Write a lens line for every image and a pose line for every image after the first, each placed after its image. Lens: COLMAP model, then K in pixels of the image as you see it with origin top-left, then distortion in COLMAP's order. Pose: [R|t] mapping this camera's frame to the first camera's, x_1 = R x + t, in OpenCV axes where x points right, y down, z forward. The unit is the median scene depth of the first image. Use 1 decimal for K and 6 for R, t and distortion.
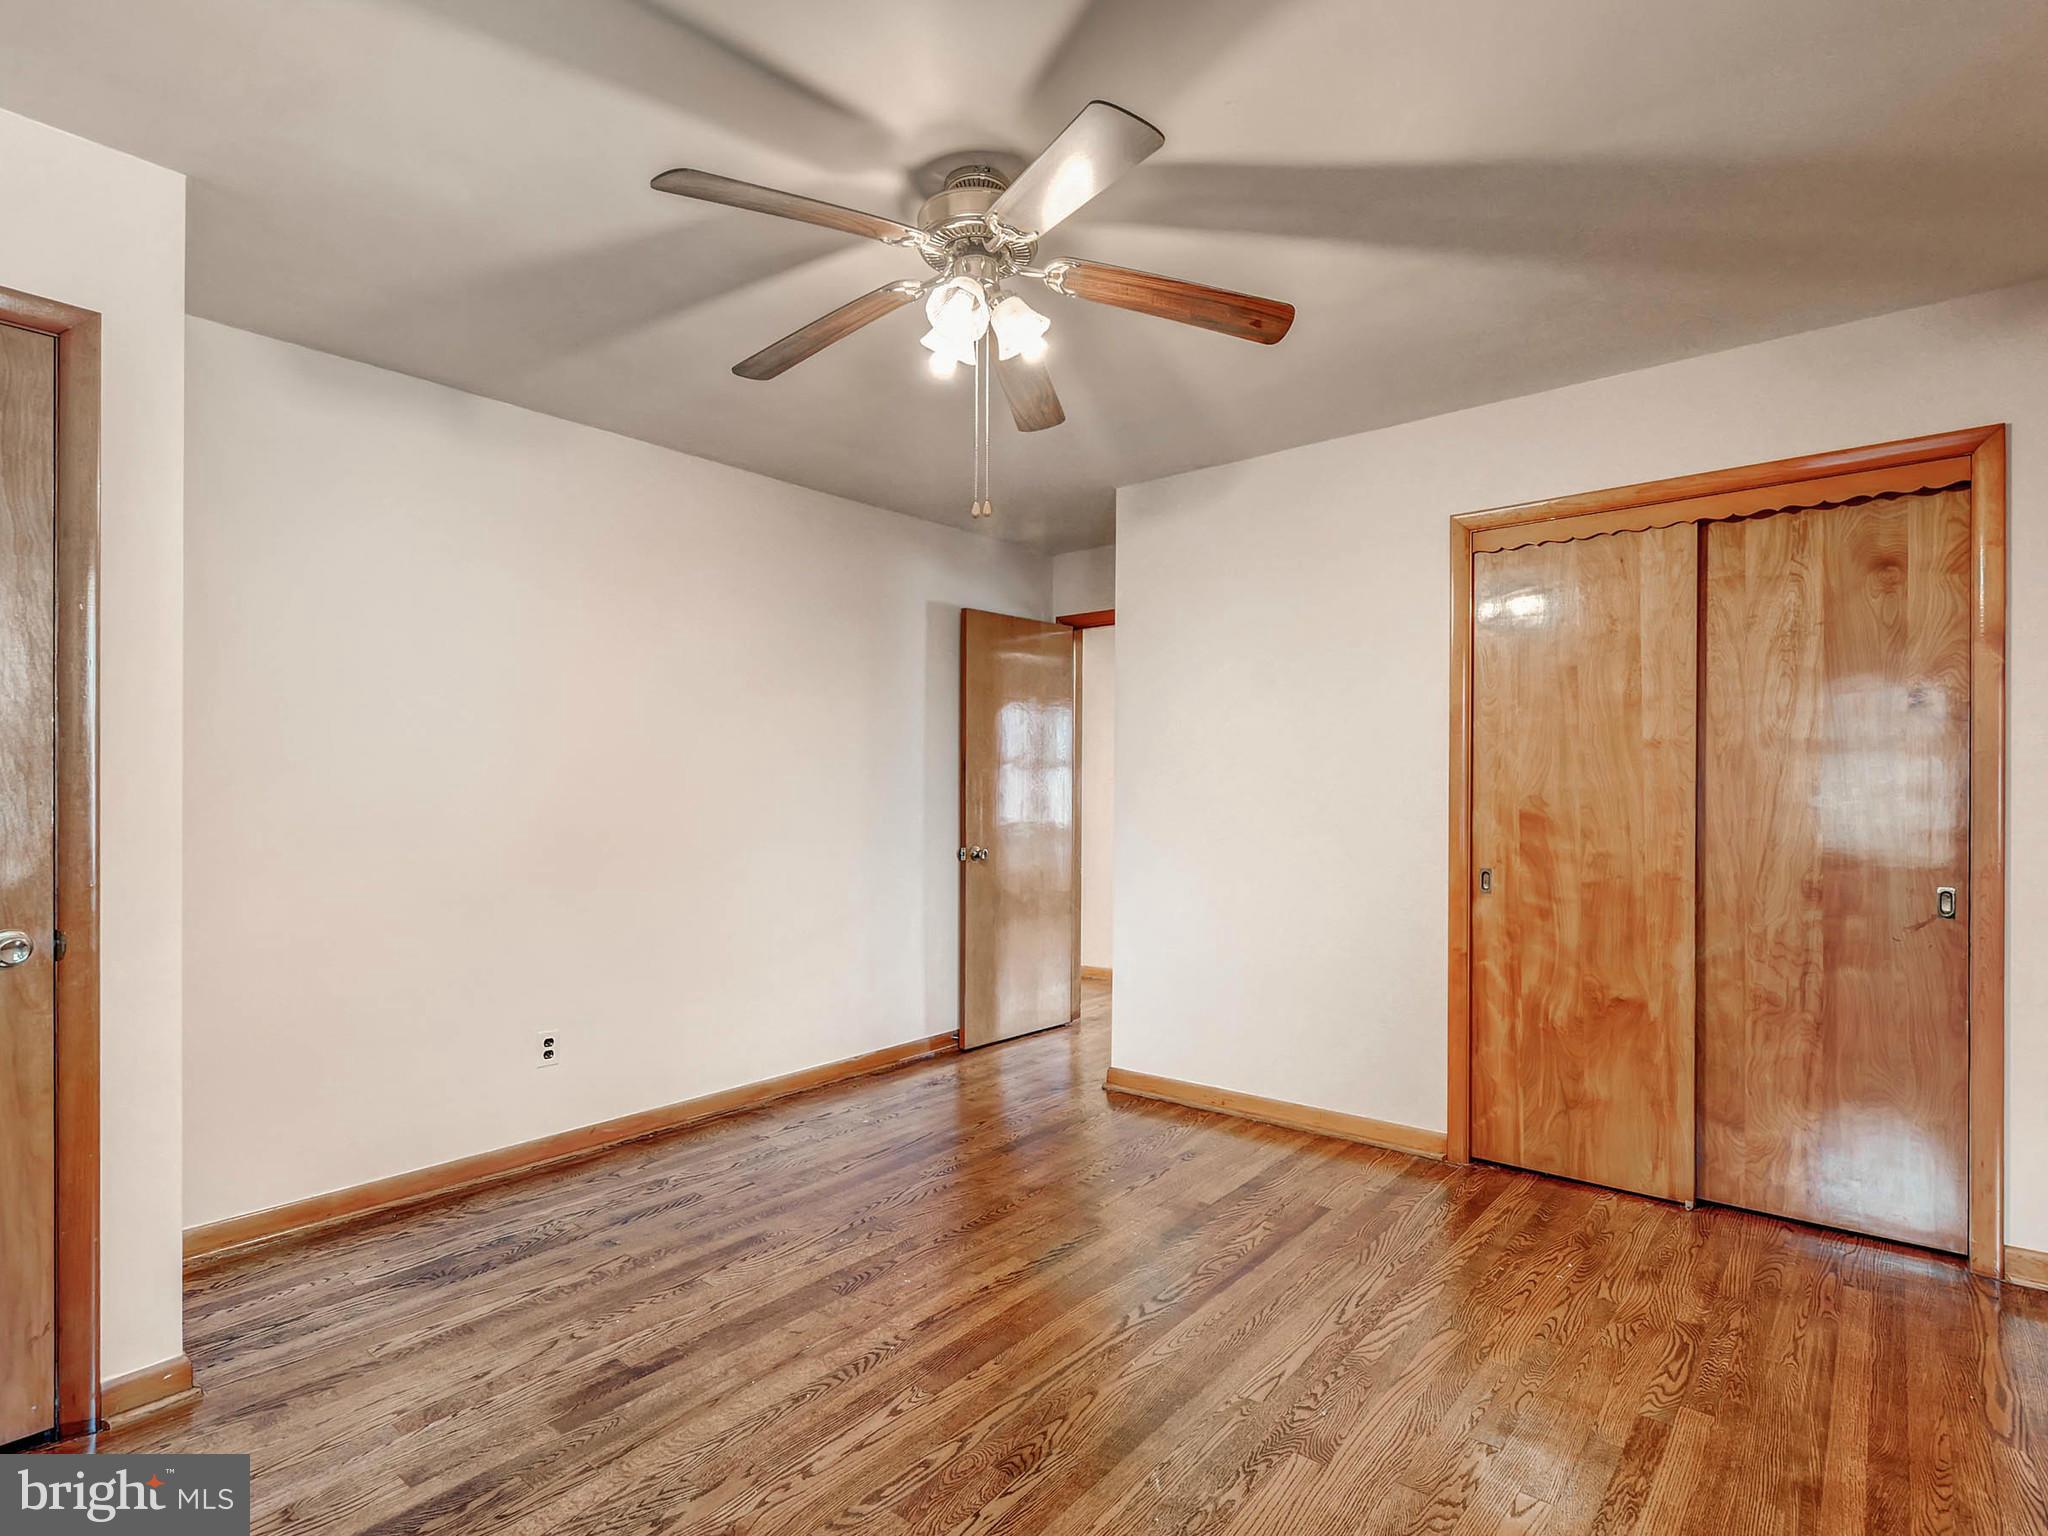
lens RADIAL K [[1023.9, 0, 1039.7], [0, 1023.9, 792.5], [0, 0, 1]] dist [0.019419, -0.012466]
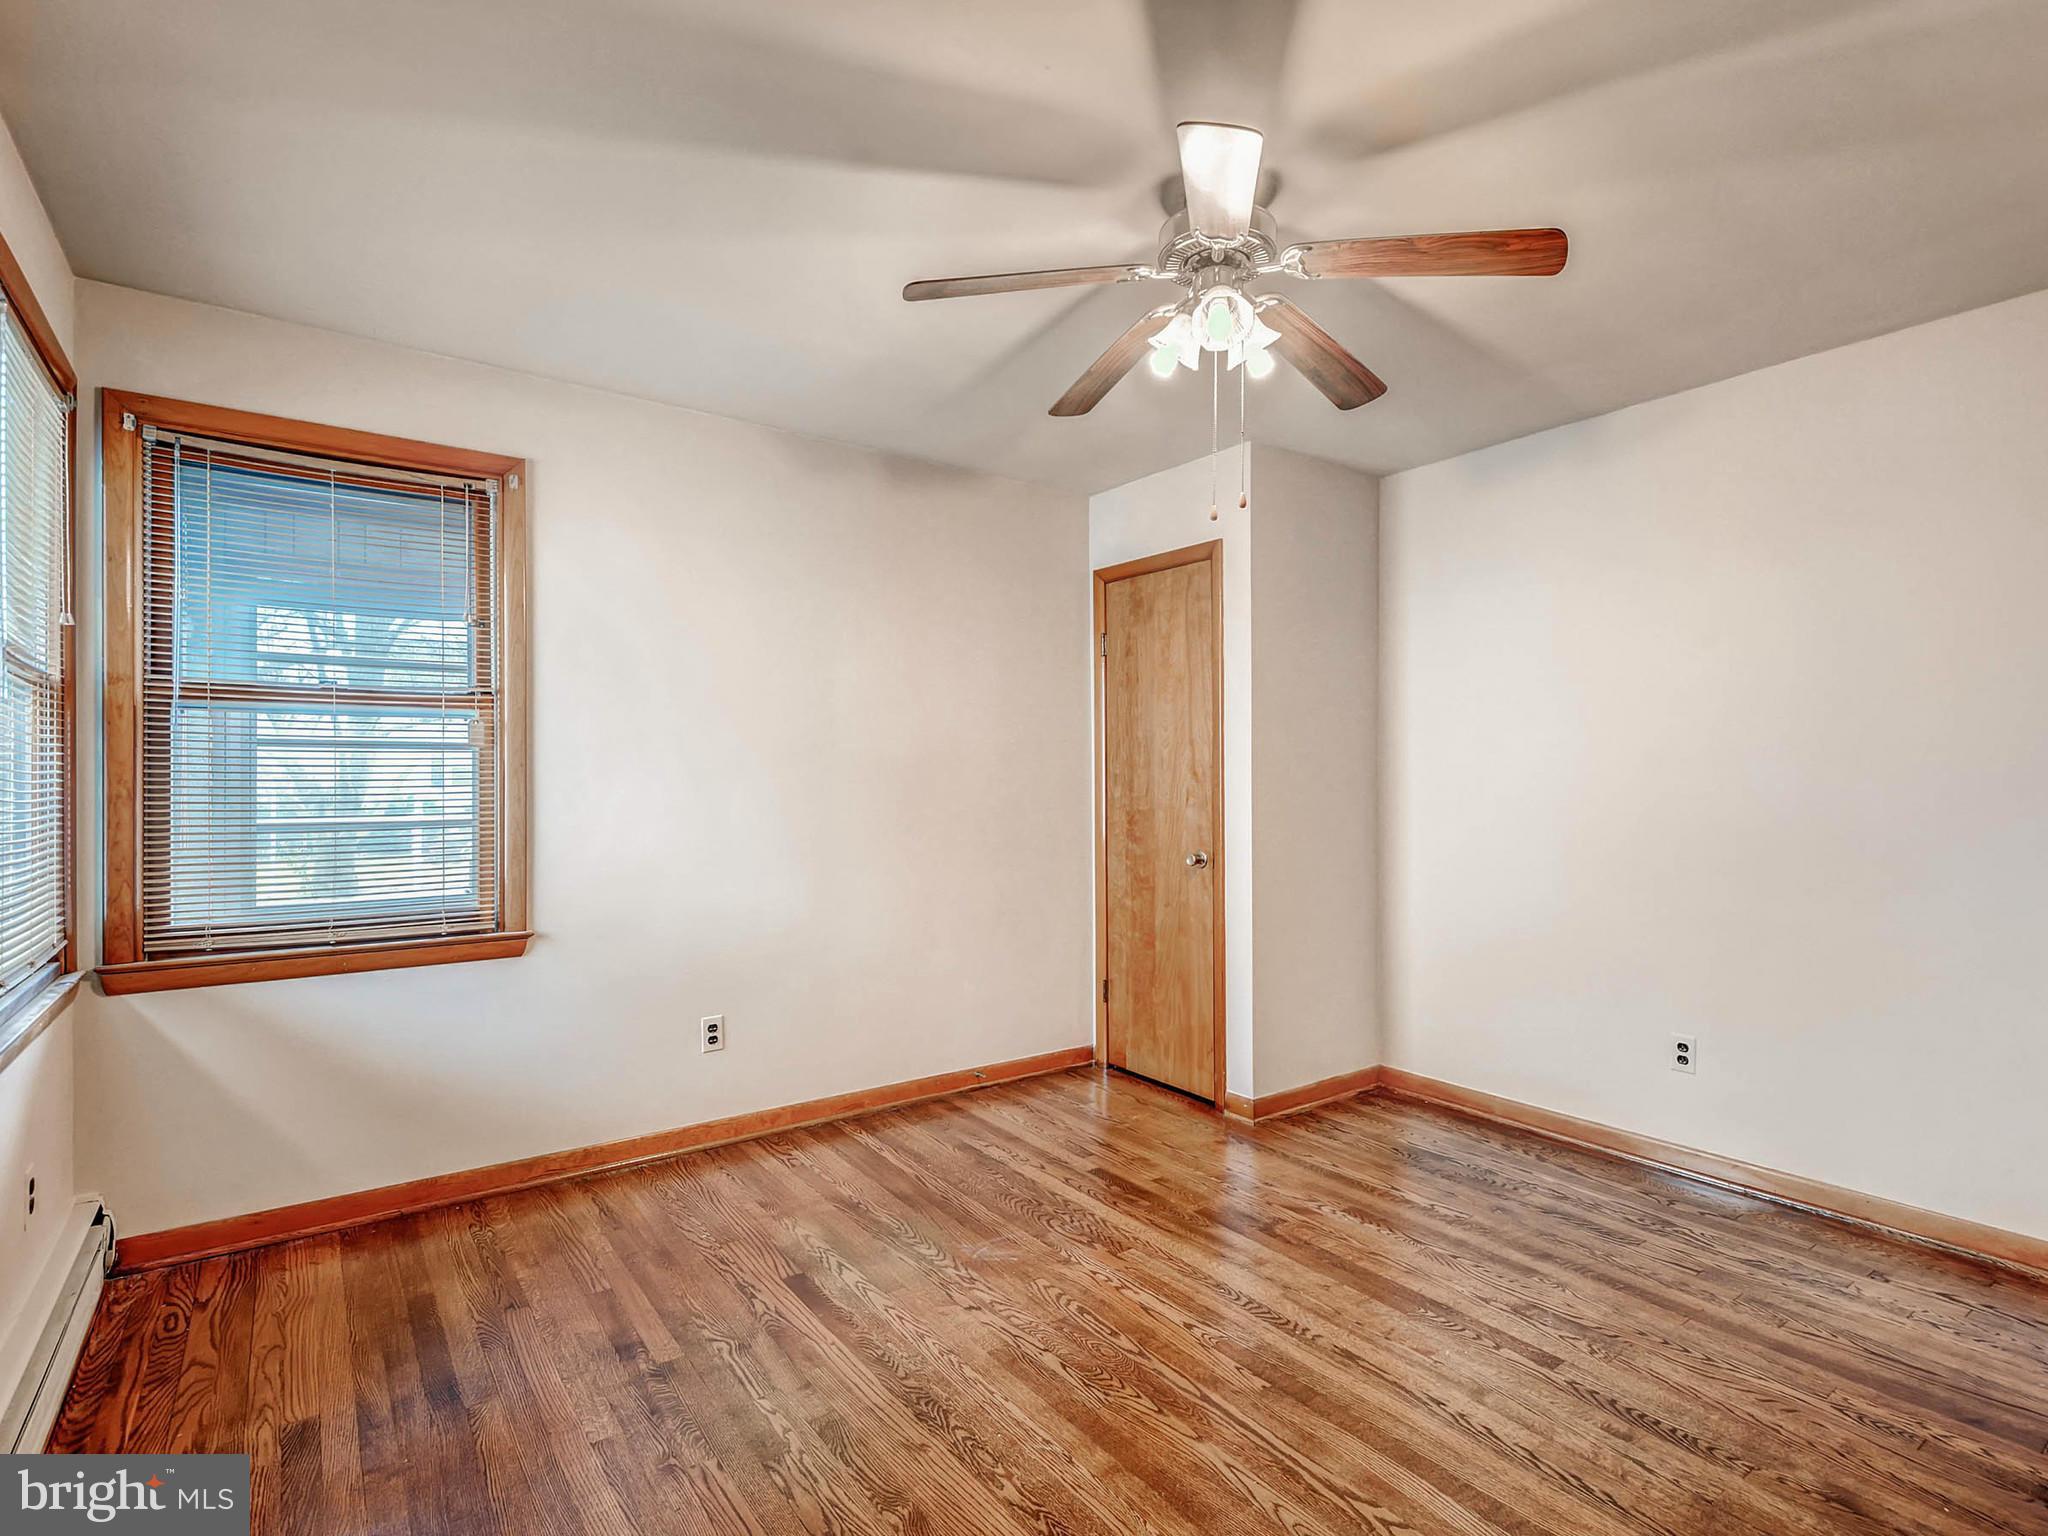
lens RADIAL K [[1023.9, 0, 1039.7], [0, 1023.9, 792.5], [0, 0, 1]] dist [0.019419, -0.012466]
pose [[-0.254469, 0.011614, -0.967011, 0.739118], [0.000344, 0.999929, 0.011919, -0.004976], [0.967081, 0.002701, -0.254455, 0.831539]]
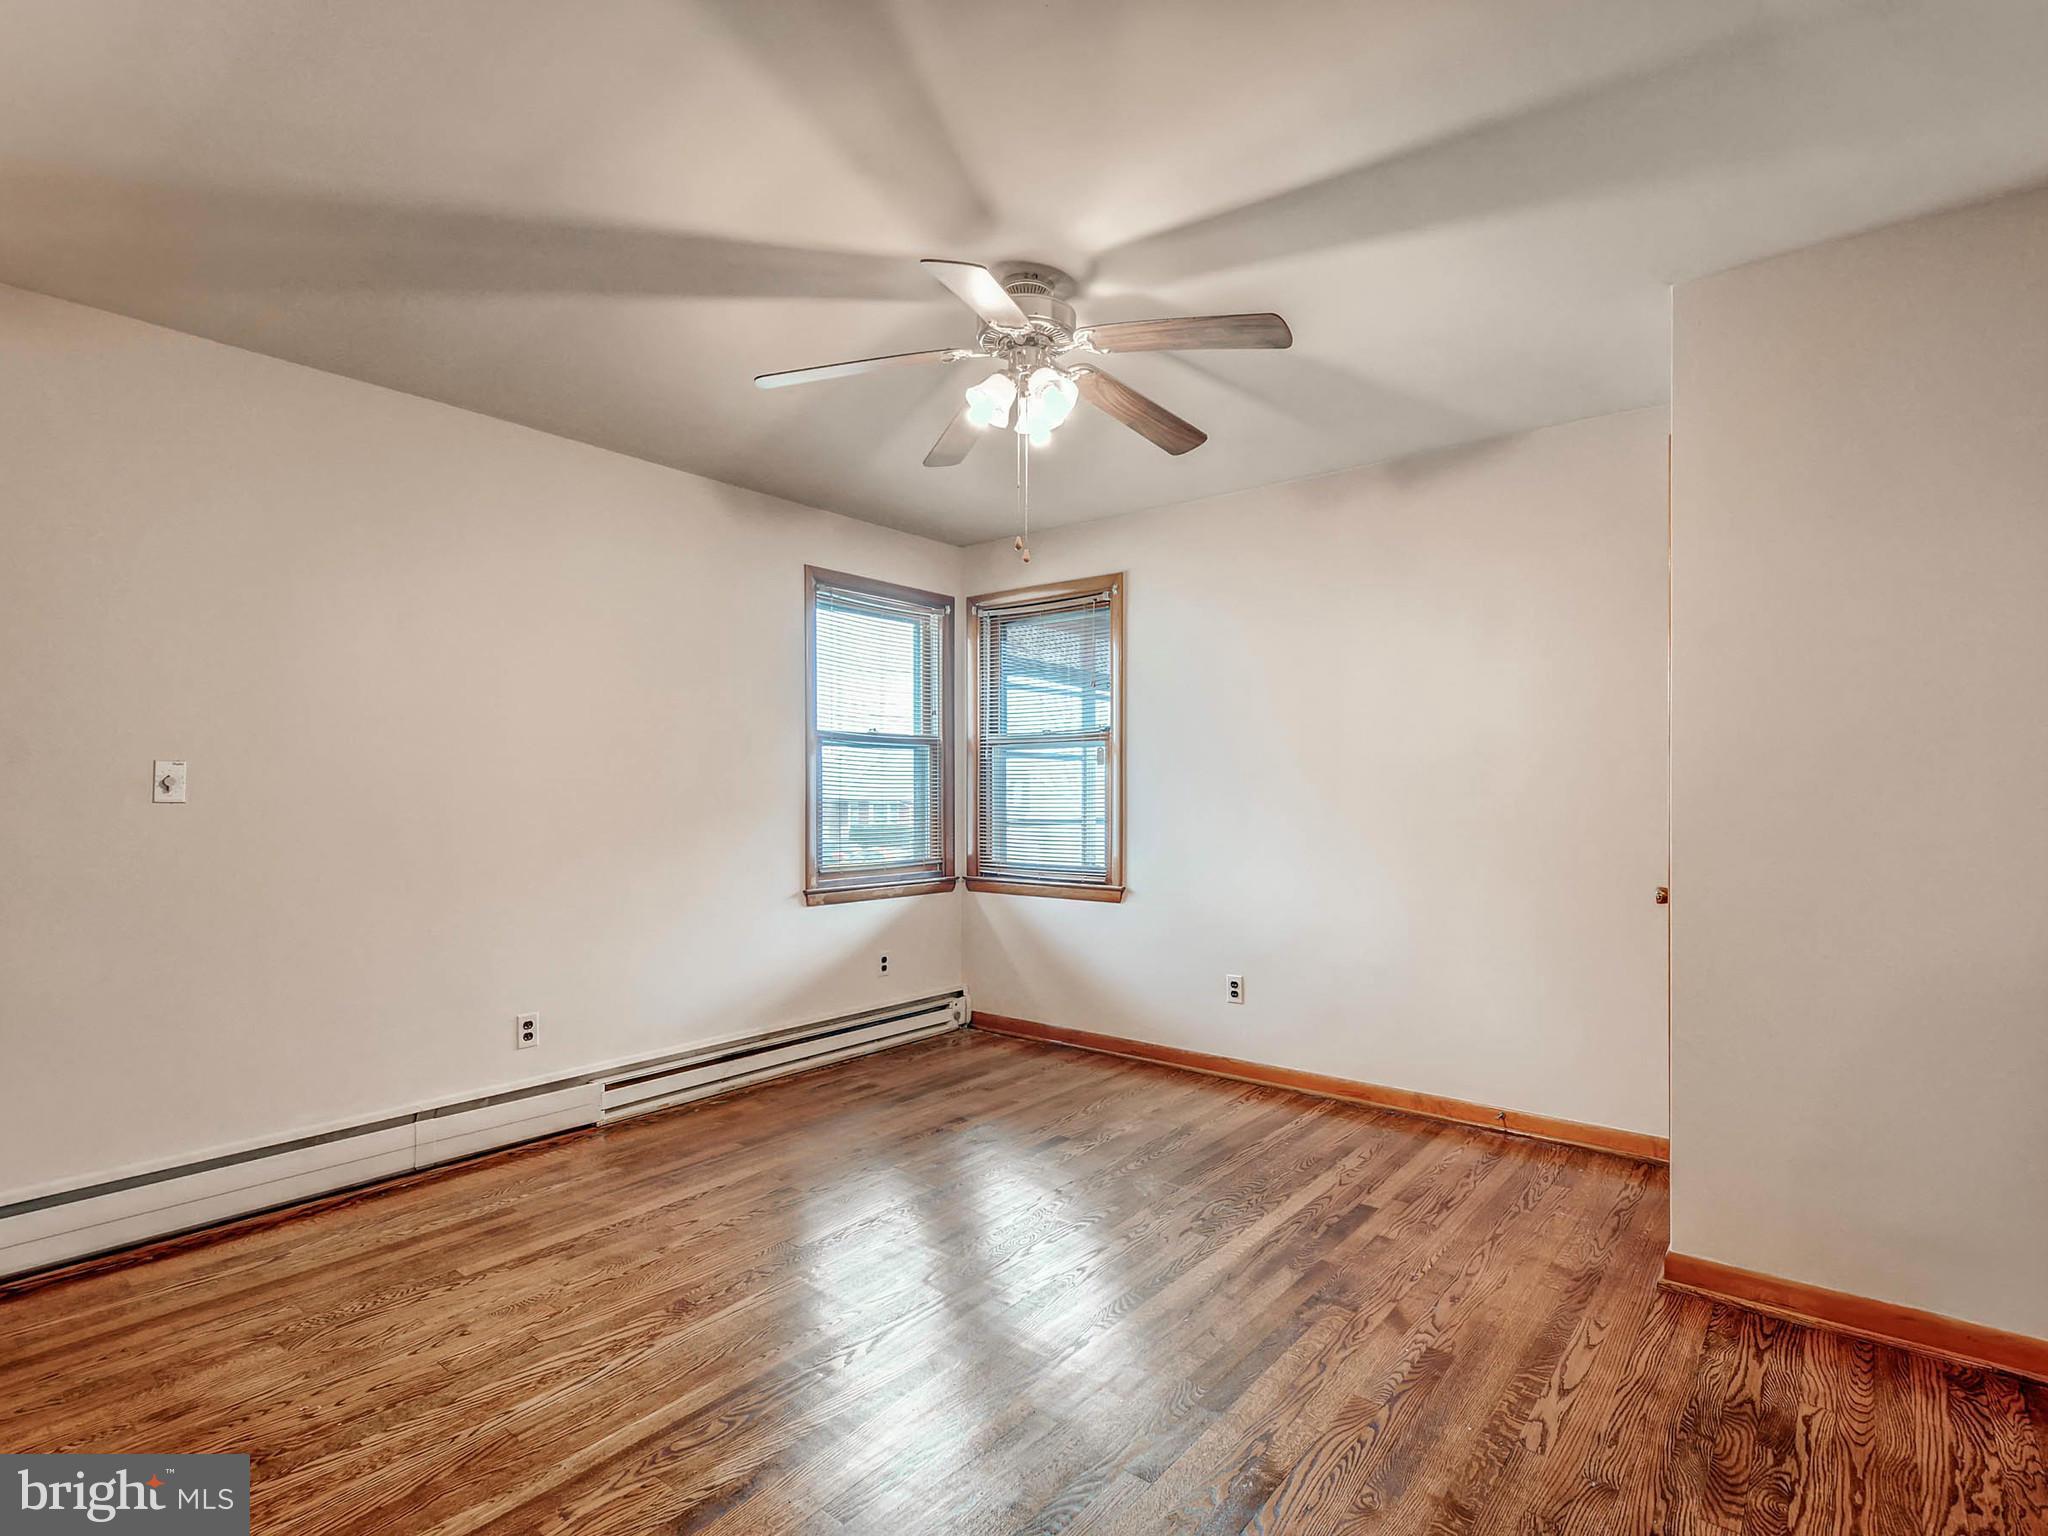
lens RADIAL K [[1023.9, 0, 1039.7], [0, 1023.9, 792.5], [0, 0, 1]] dist [0.019419, -0.012466]
pose [[-0.999972, -0.000827, -0.007413, -0.055425], [-0.000871, 0.999982, 0.005898, -0.004948], [0.007408, 0.005904, -0.999955, 1.686492]]
